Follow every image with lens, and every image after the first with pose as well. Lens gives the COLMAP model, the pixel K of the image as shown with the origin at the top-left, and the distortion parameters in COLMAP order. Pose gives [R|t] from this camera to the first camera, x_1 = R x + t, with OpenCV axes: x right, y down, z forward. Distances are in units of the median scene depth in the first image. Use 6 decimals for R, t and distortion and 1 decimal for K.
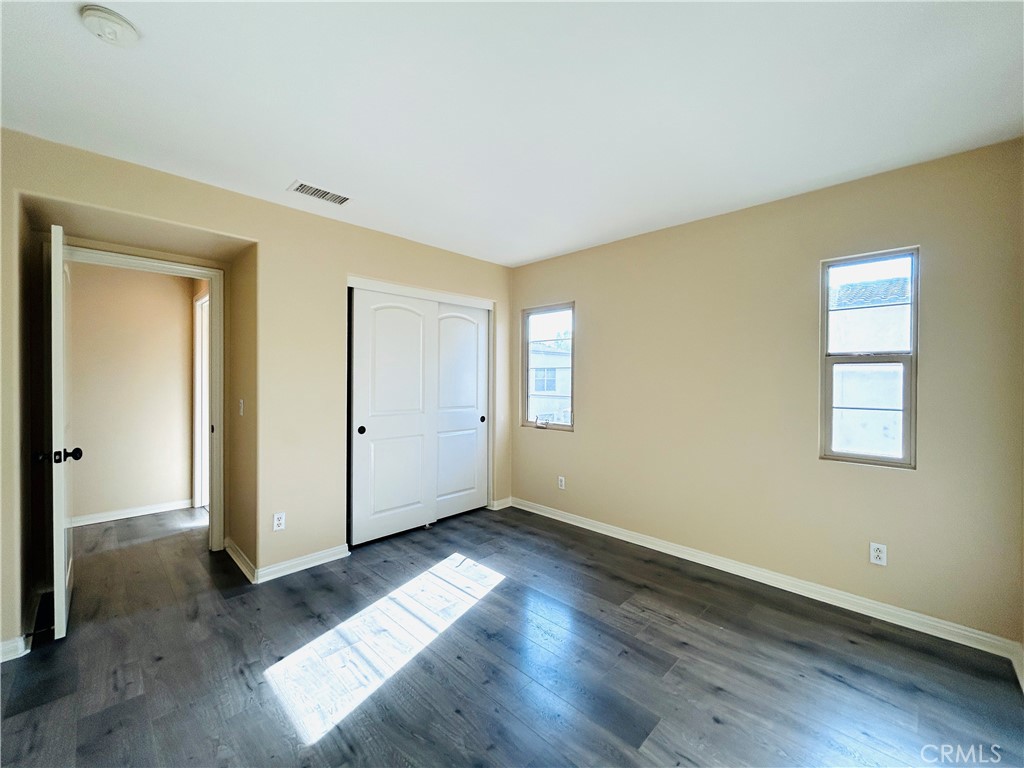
lens RADIAL K [[408.7, 0, 512.0], [0, 408.7, 384.0], [0, 0, 1]] dist [0.003728, 0.000722]
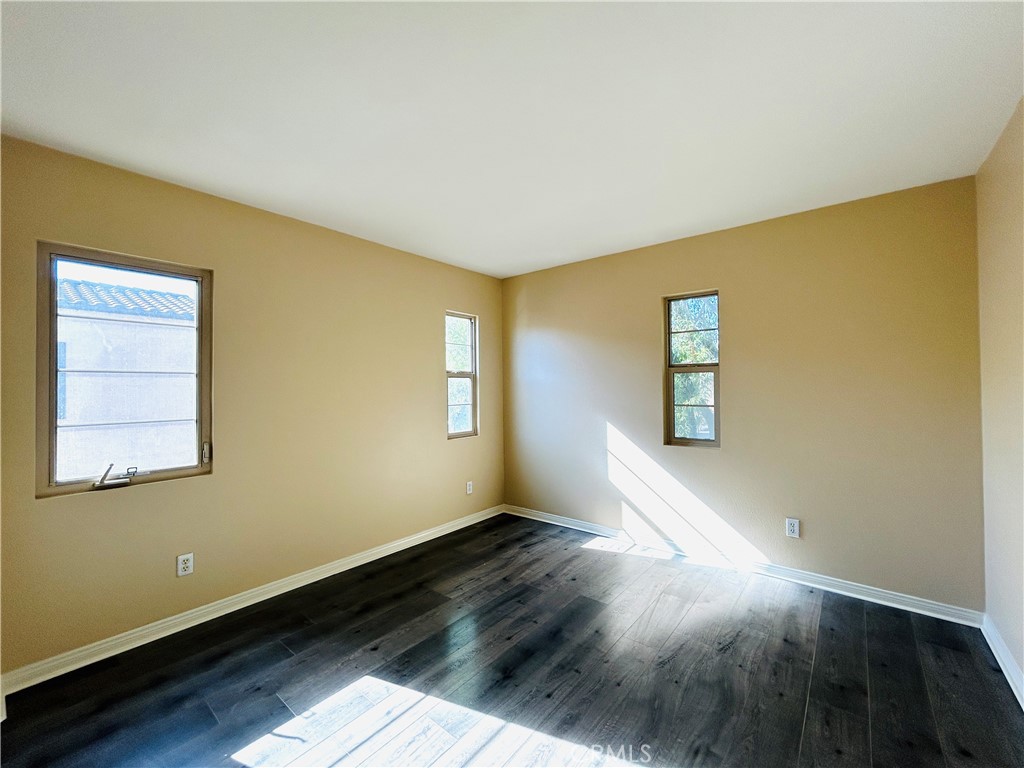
lens RADIAL K [[408.7, 0, 512.0], [0, 408.7, 384.0], [0, 0, 1]] dist [0.003728, 0.000722]
pose [[-0.065447, 0.002444, 0.997853, -0.810406], [0.020484, 0.999790, -0.001105, -0.018814], [-0.997646, 0.020367, -0.065483, 0.884517]]
